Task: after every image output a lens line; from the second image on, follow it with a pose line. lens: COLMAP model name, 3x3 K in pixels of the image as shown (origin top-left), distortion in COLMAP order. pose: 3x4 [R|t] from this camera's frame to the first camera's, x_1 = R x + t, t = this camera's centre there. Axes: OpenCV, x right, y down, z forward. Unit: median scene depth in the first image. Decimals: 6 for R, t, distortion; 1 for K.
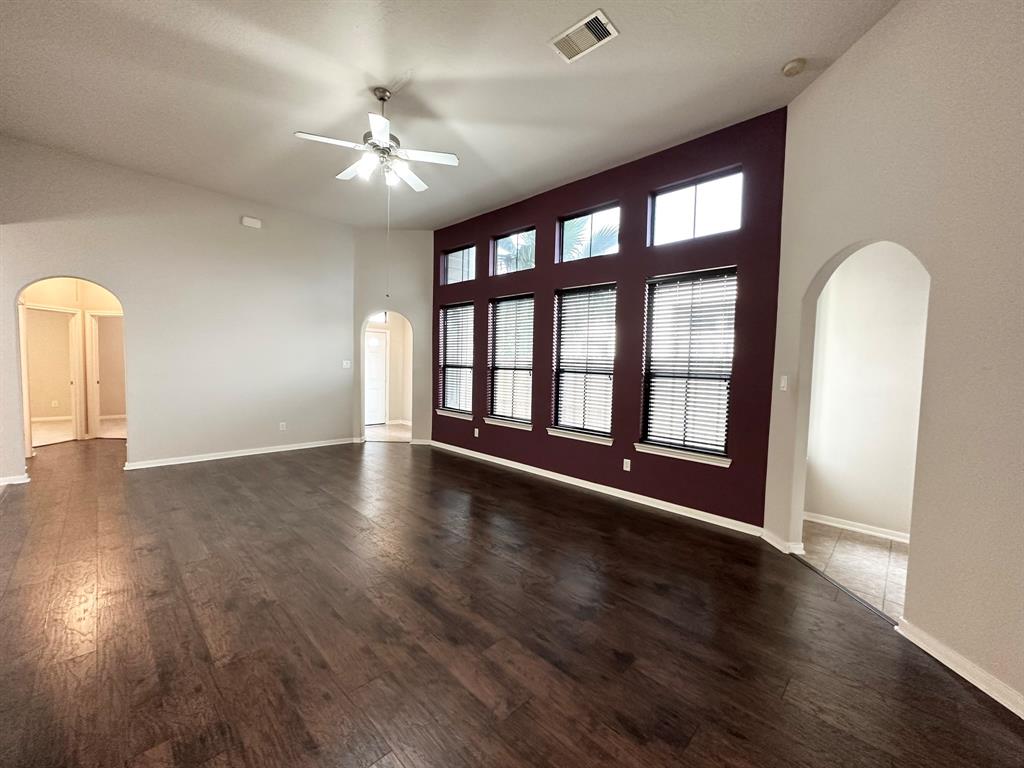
lens RADIAL K [[409.3, 0, 512.0], [0, 409.3, 384.0], [0, 0, 1]] dist [-0.001412, 0.000112]
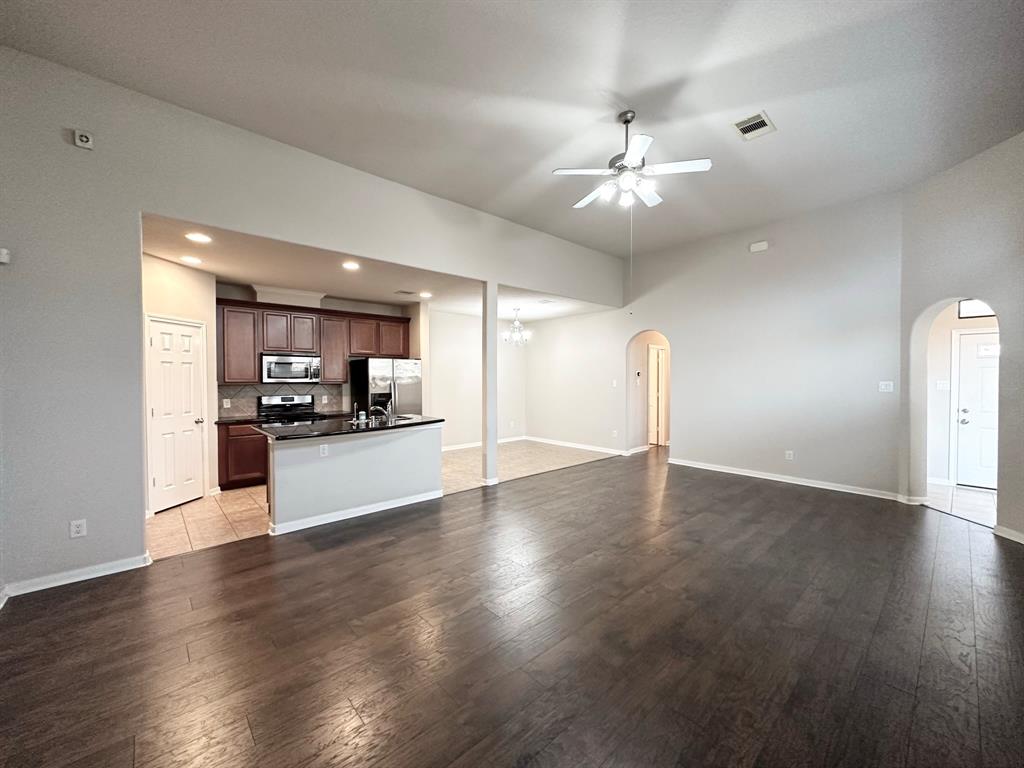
lens RADIAL K [[409.3, 0, 512.0], [0, 409.3, 384.0], [0, 0, 1]] dist [-0.001412, 0.000112]
pose [[-0.054296, -0.010955, -0.998465, 0.480261], [-0.055144, 0.998447, -0.007956, -0.015760], [0.997001, 0.054627, -0.054816, 0.551769]]
